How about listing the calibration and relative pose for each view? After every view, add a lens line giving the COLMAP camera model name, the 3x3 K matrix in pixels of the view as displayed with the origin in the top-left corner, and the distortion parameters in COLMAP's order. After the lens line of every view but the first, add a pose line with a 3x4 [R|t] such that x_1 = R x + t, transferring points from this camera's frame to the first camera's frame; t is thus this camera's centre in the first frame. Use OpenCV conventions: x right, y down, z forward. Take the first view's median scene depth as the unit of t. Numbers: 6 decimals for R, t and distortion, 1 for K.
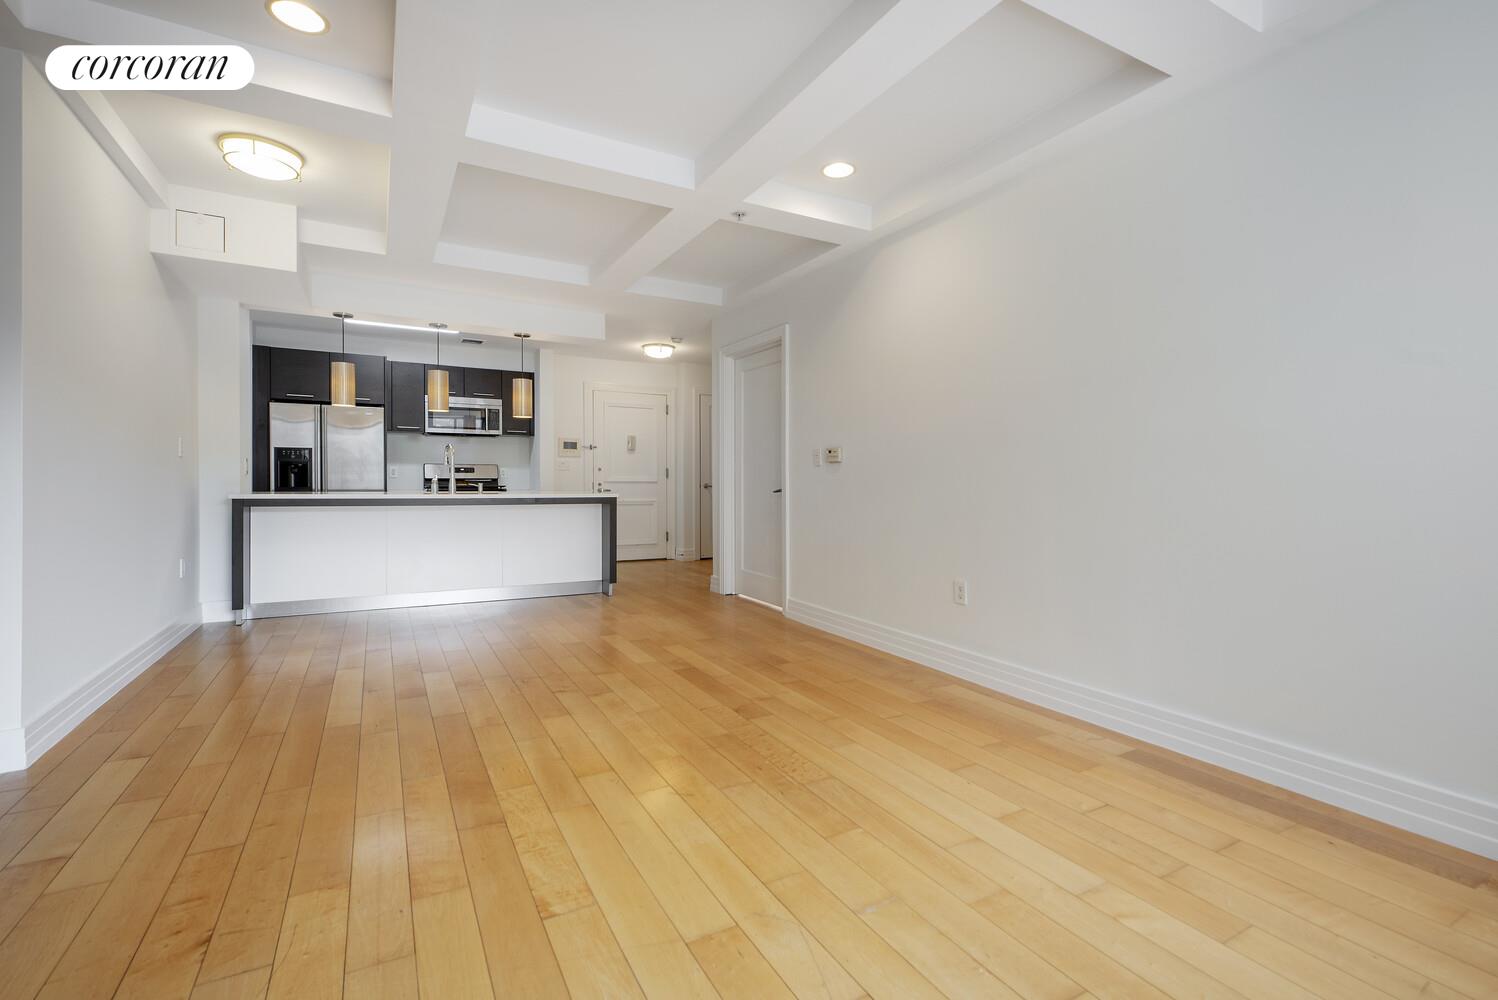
lens RADIAL K [[655.9, 0, 750.3], [0, 655.9, 486.5], [0, 0, 1]] dist [0.000393, 0.000014]
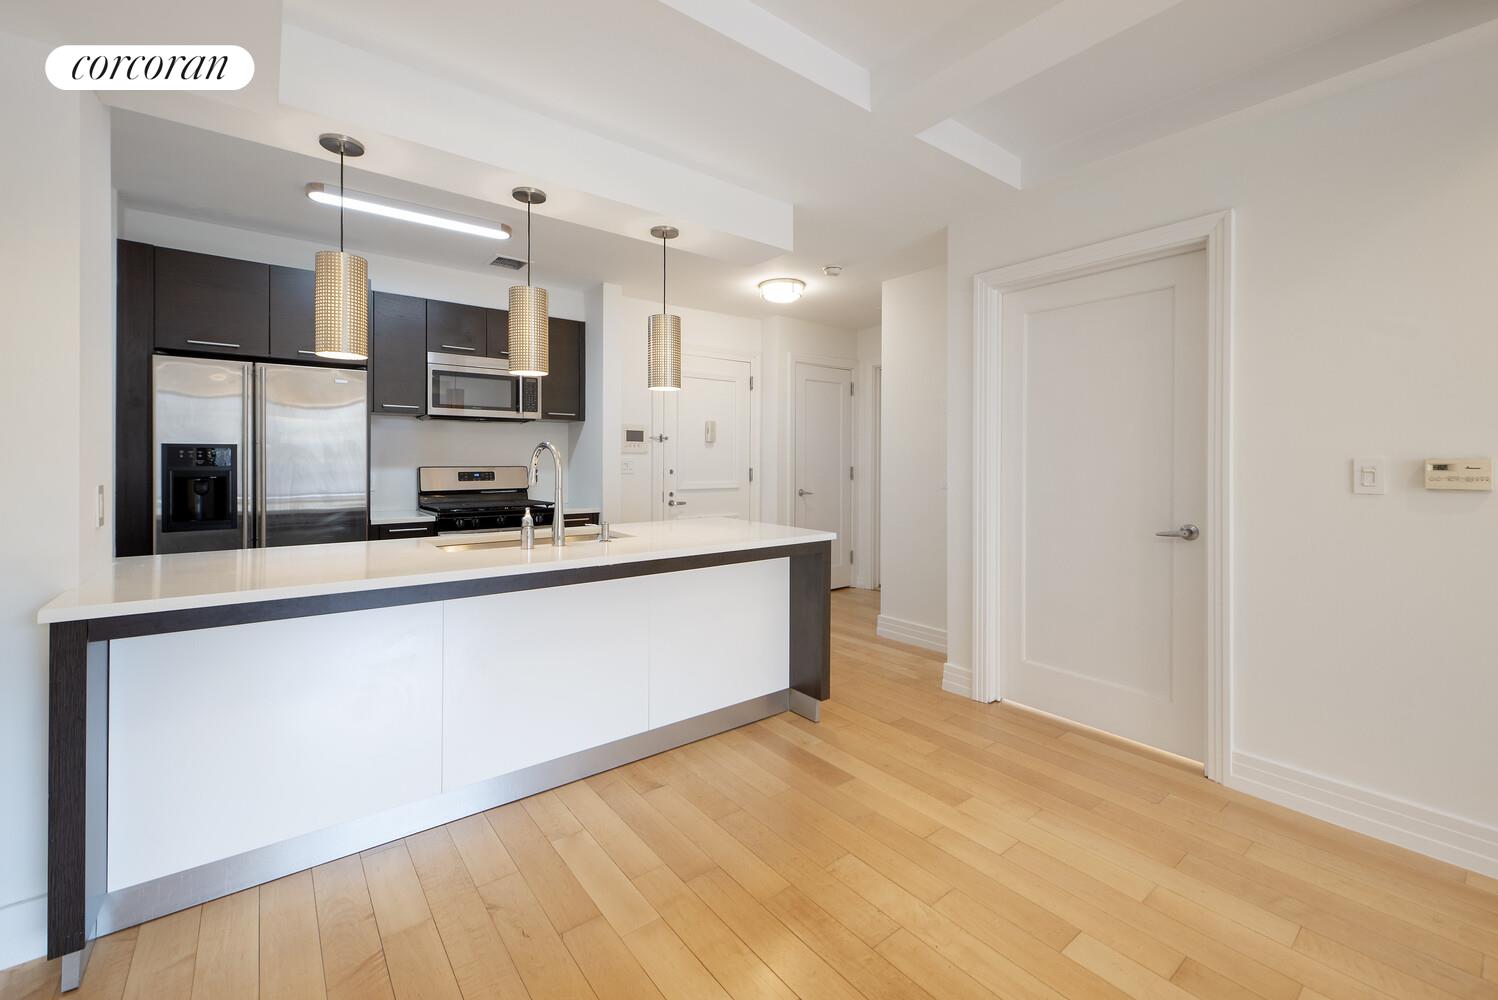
lens RADIAL K [[654.9, 0, 687.7], [0, 654.9, 461.7], [0, 0, 1]] dist [0.003722, -0.000062]
pose [[0.997683, 0.001744, 0.068013, -0.336821], [-0.001267, 0.999974, -0.007057, -0.041230], [-0.068023, 0.006954, 0.997660, 0.442985]]
